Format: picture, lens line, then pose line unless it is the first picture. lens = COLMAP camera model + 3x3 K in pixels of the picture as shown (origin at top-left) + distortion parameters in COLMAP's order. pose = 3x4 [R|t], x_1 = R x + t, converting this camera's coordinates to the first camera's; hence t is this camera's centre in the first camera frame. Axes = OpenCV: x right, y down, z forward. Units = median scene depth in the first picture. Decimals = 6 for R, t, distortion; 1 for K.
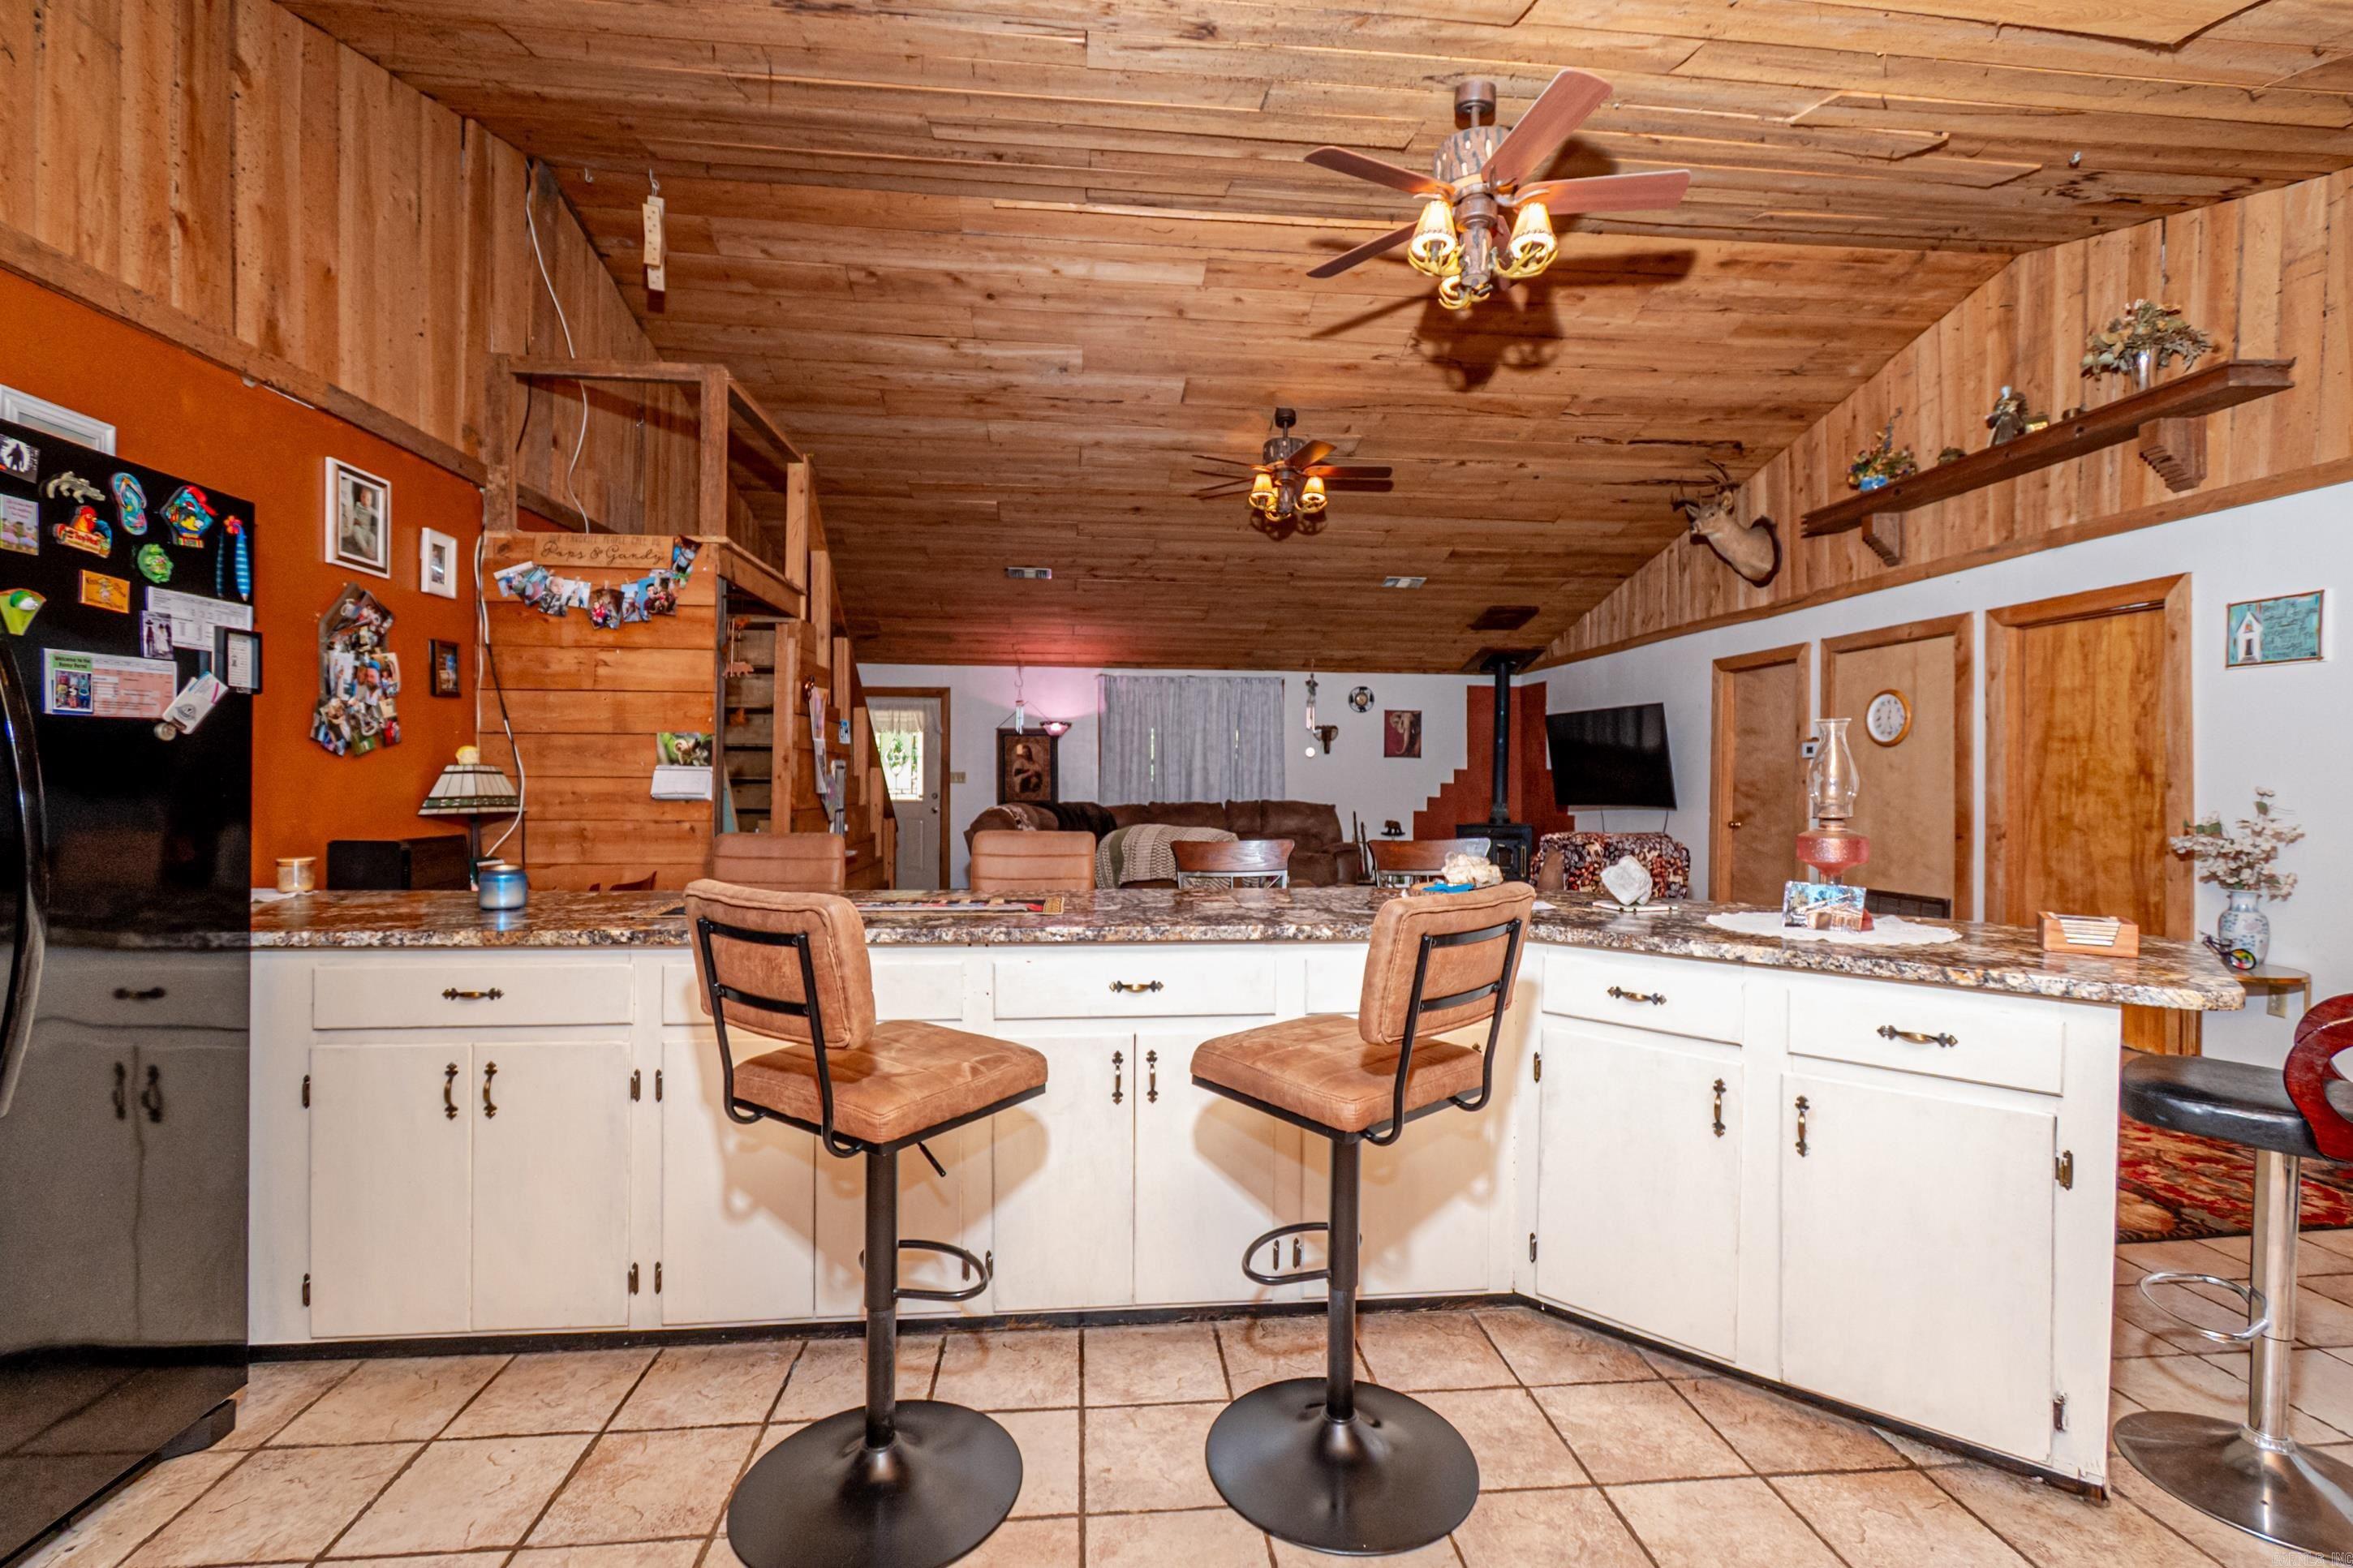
lens RADIAL K [[1045.0, 0, 1179.6], [0, 1045.0, 783.3], [0, 0, 1]] dist [0.010491, -0.005430]
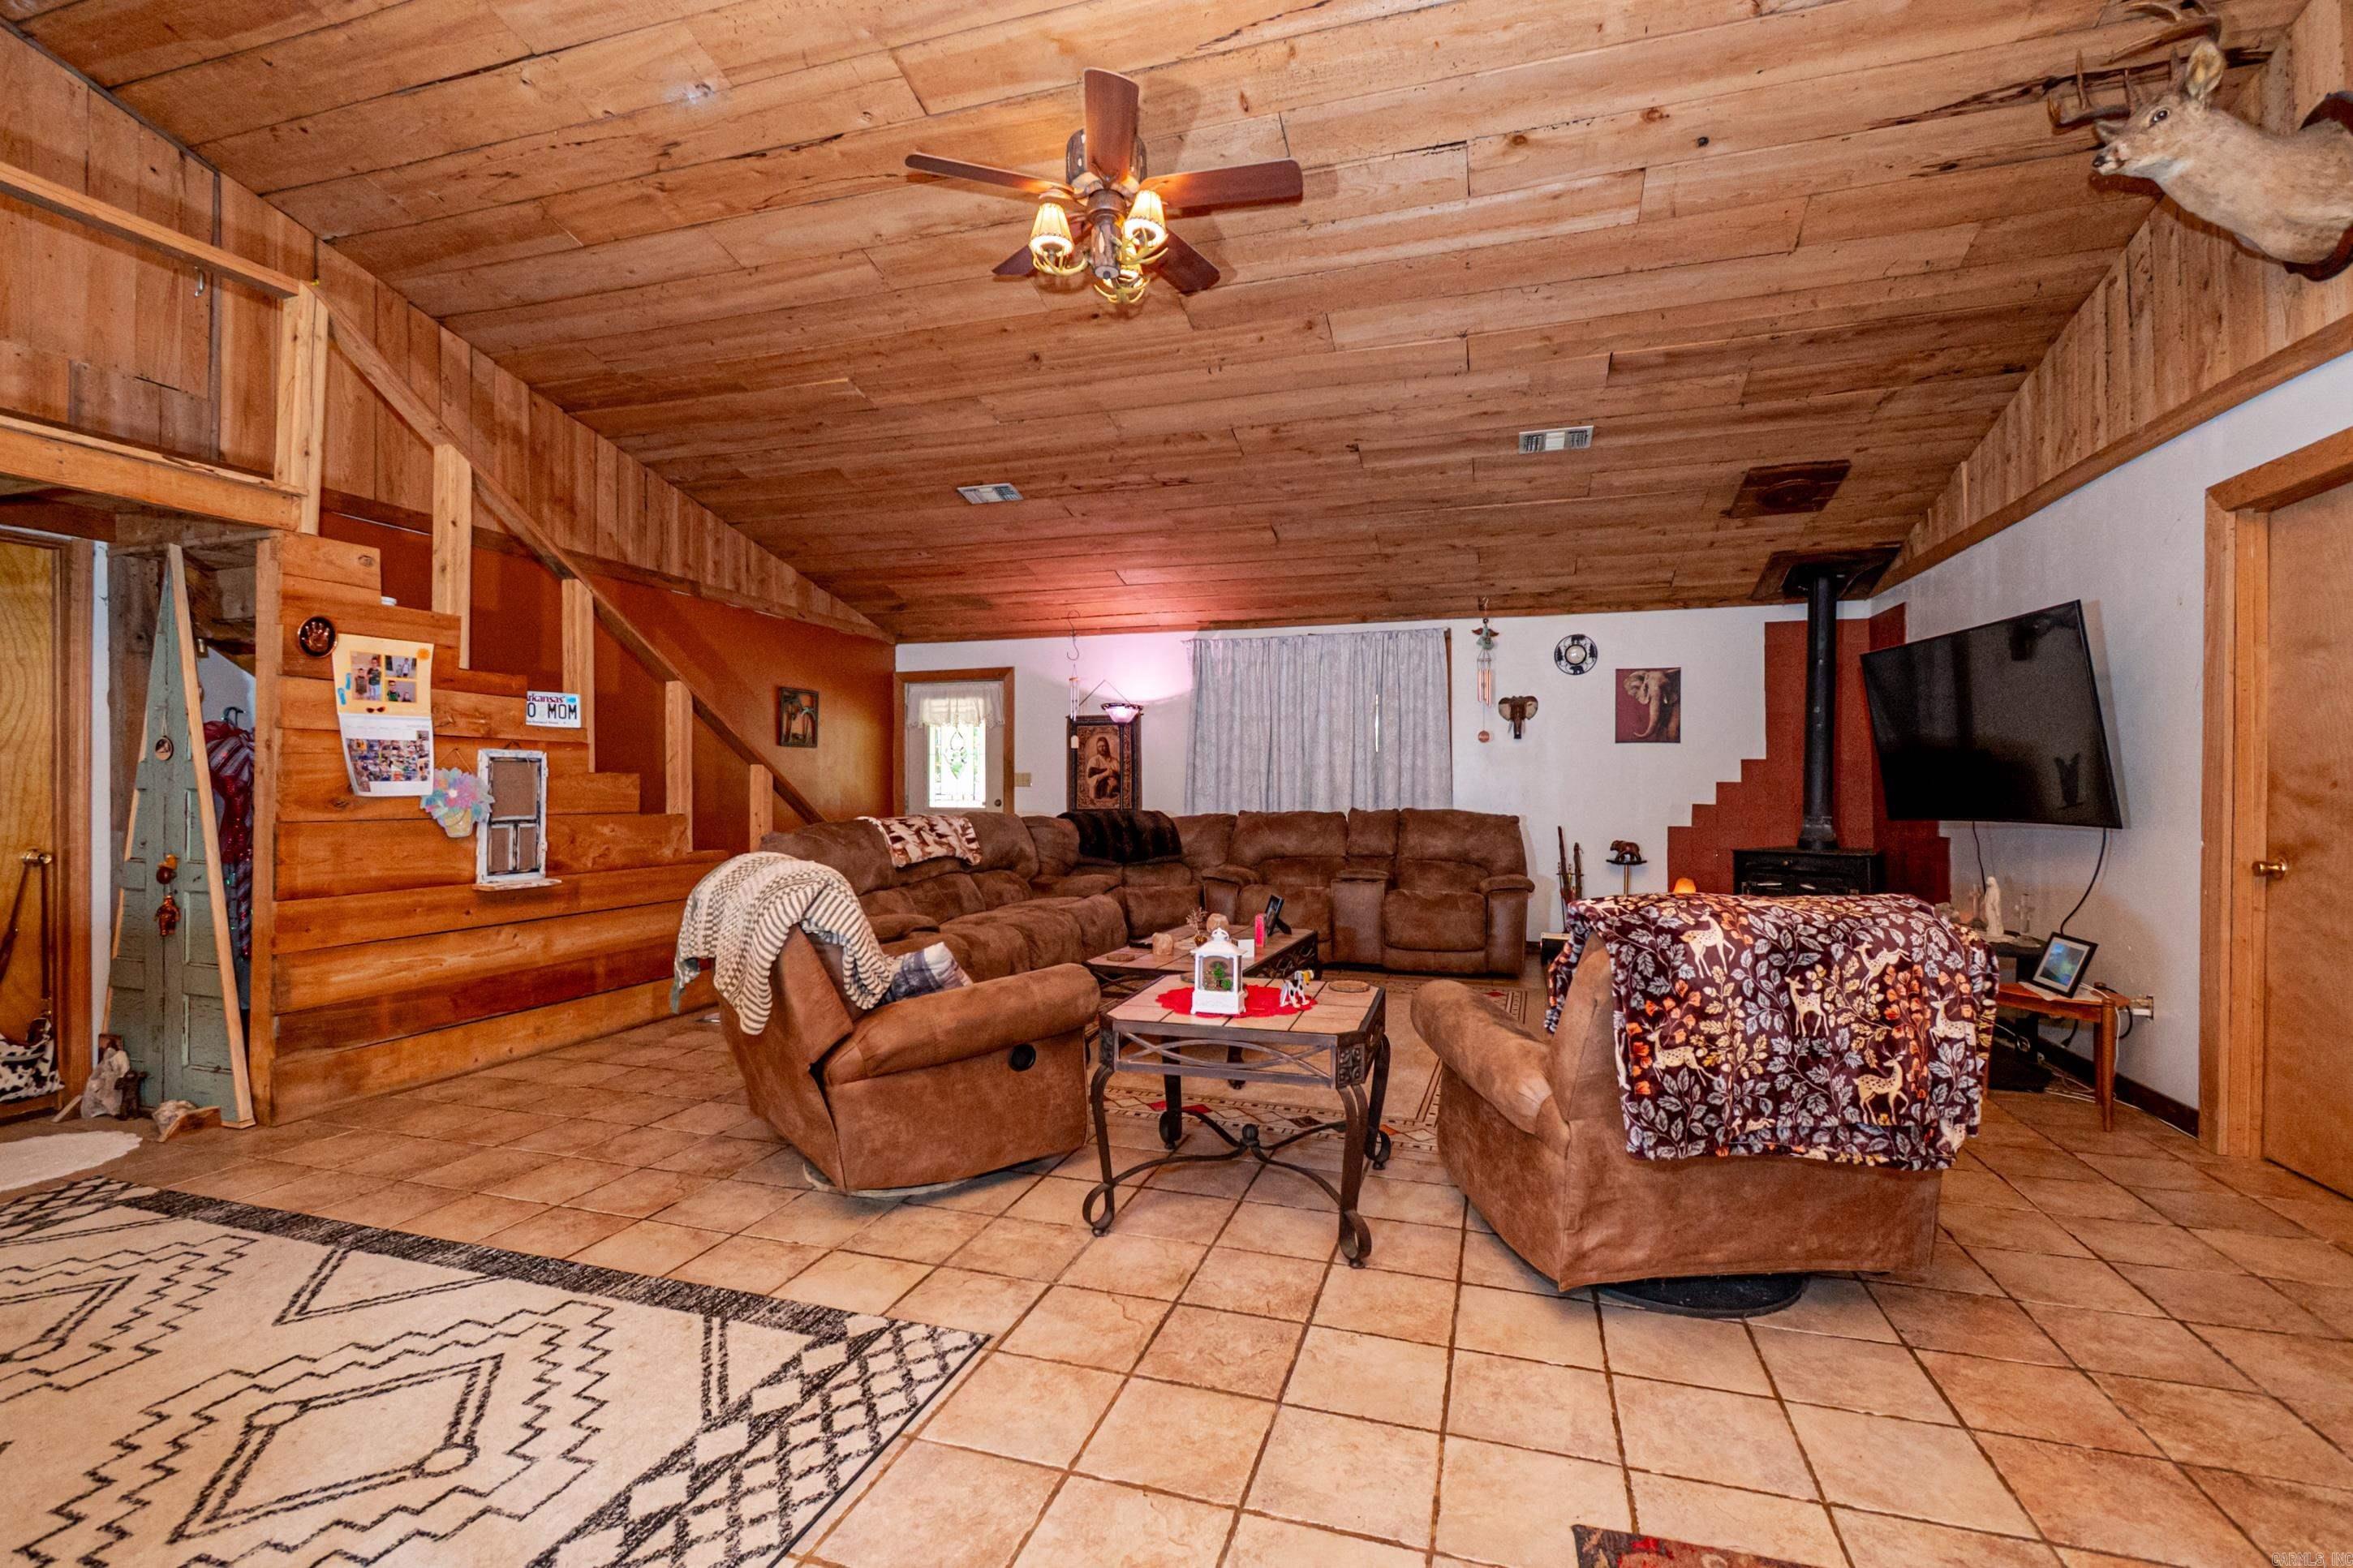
lens RADIAL K [[1045.0, 0, 1179.6], [0, 1045.0, 783.3], [0, 0, 1]] dist [0.010491, -0.005430]
pose [[0.920933, -0.008206, -0.389634, 0.206359], [0.005393, 0.999951, -0.008312, 0.004249], [0.389683, 0.005554, 0.920932, 0.313175]]
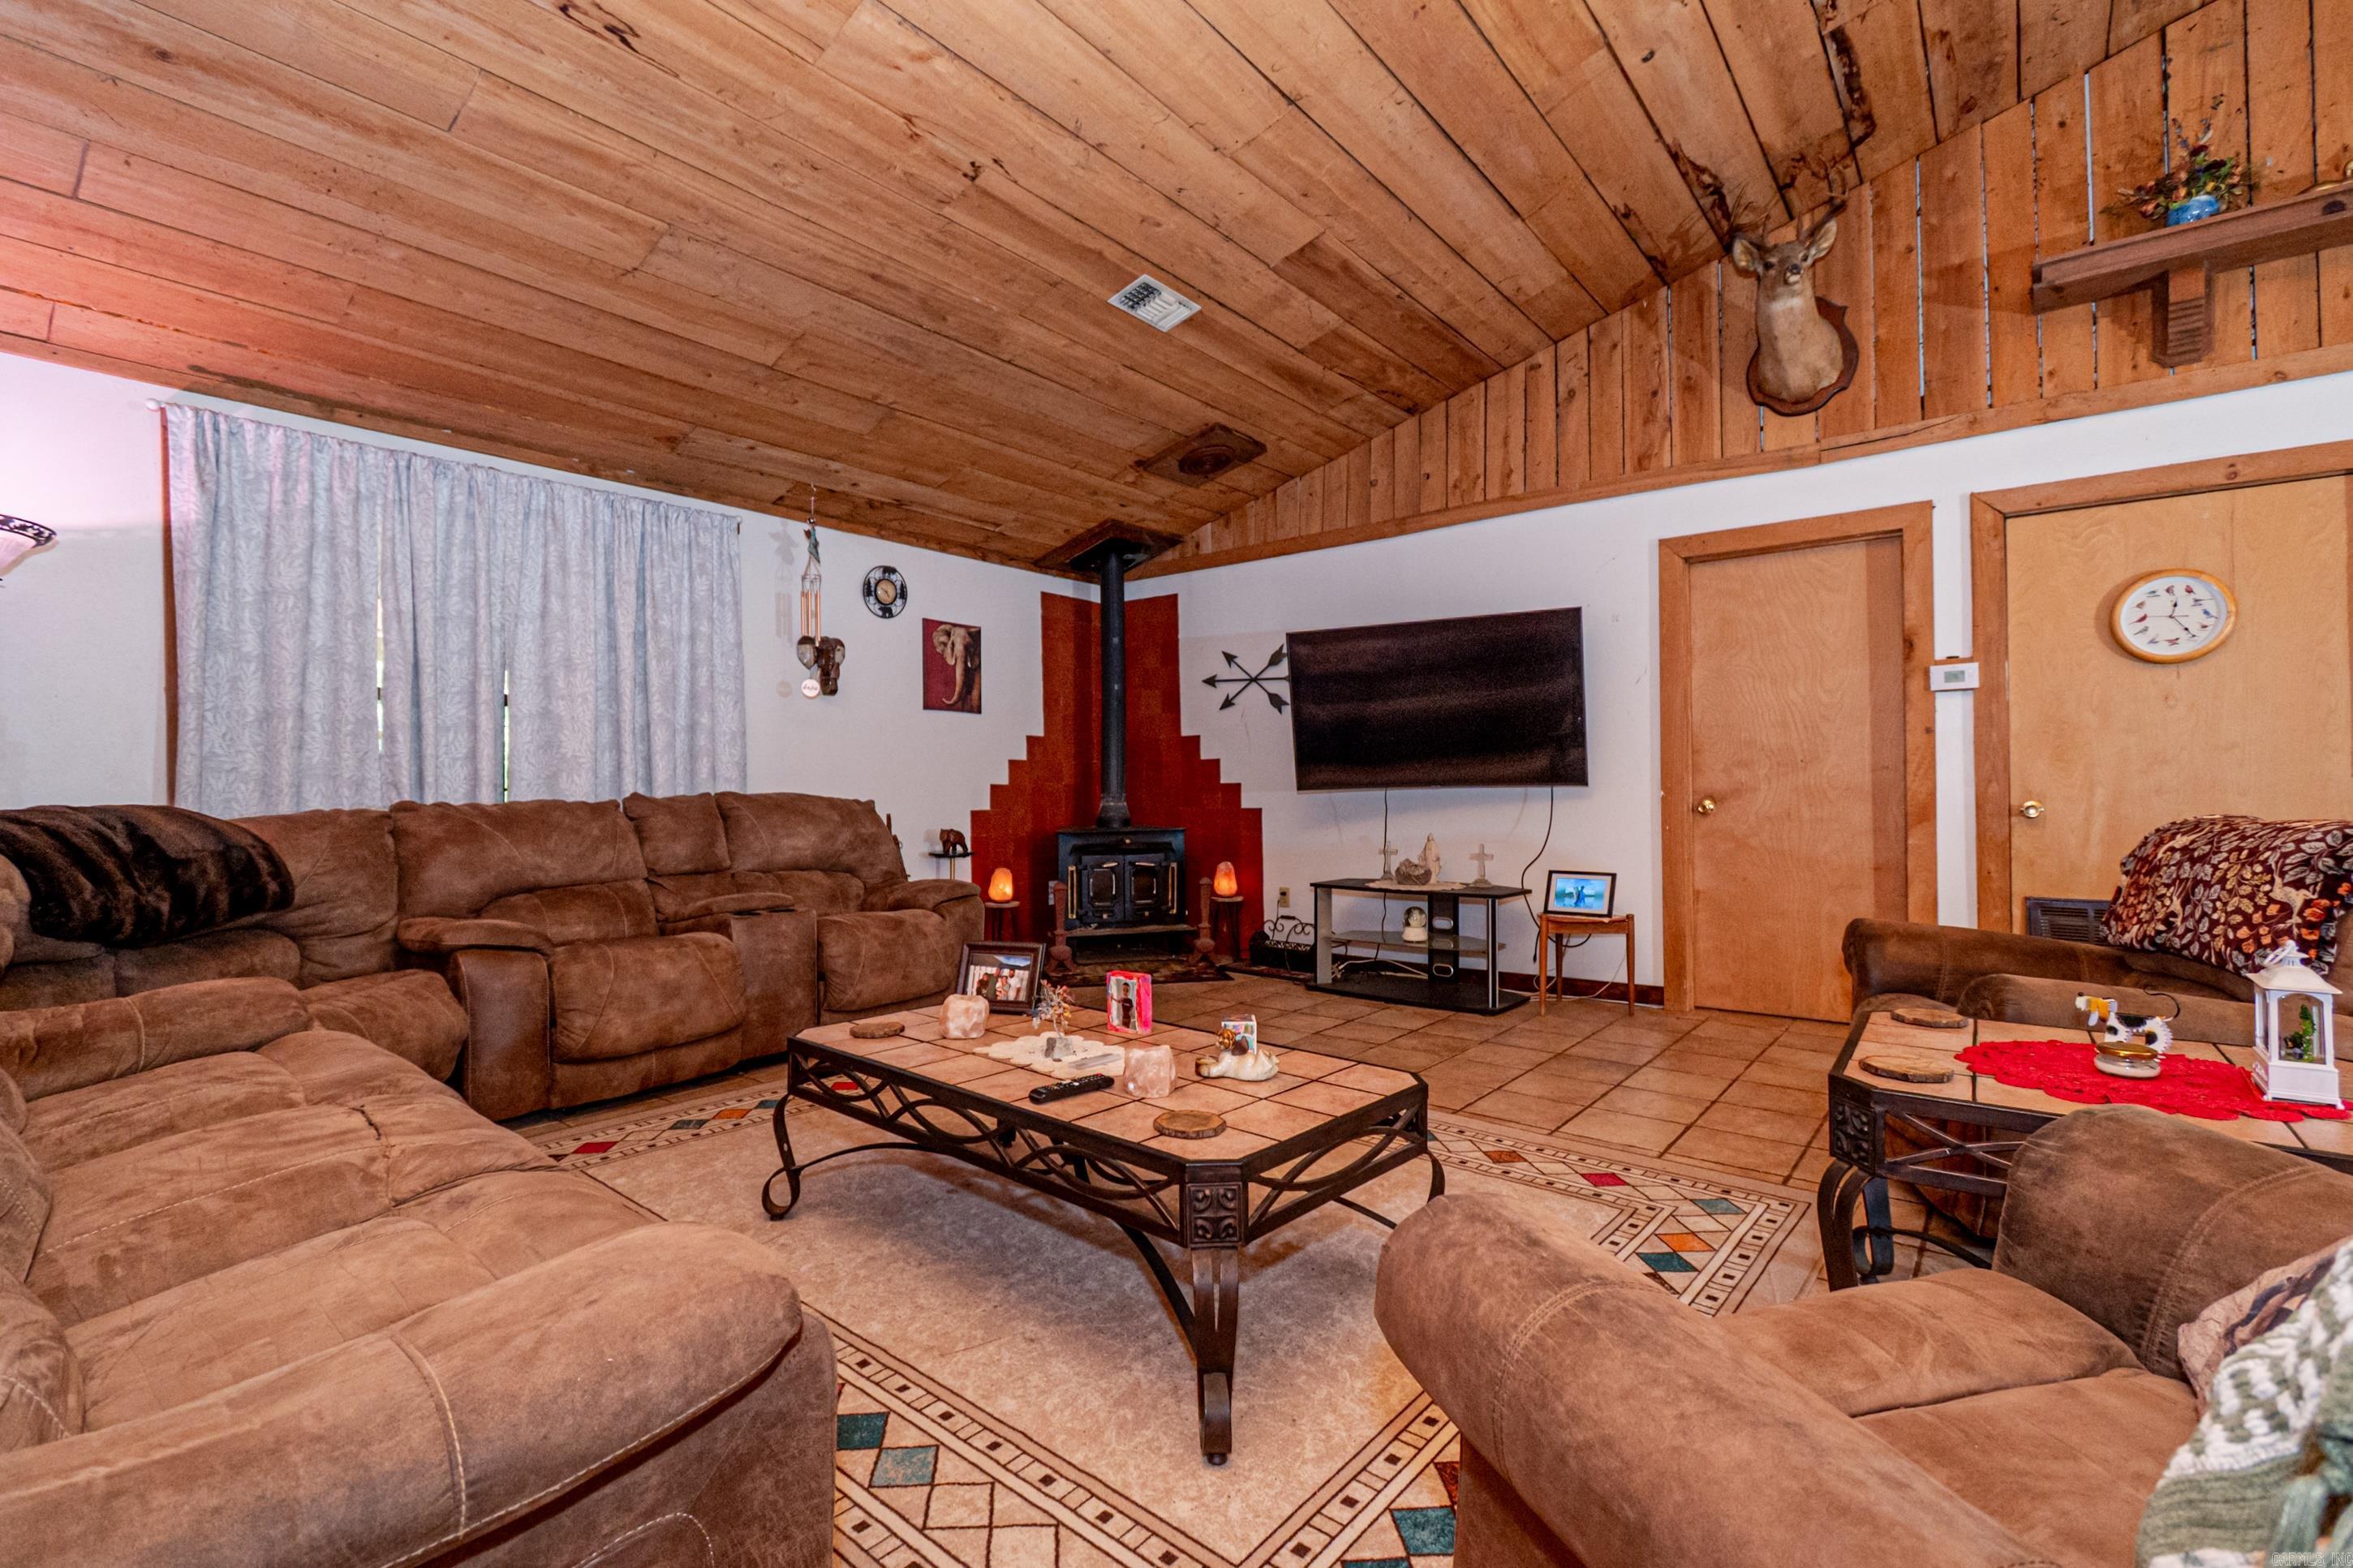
lens RADIAL K [[1038.1, 0, 1176.5], [0, 1038.1, 784.0], [0, 0, 1]] dist [0.001588, -0.000136]
pose [[0.701635, -0.008997, 0.712480, -0.088640], [0.012781, 0.999918, 0.000041, 0.014809], [-0.712422, 0.009077, 0.701693, 0.566117]]
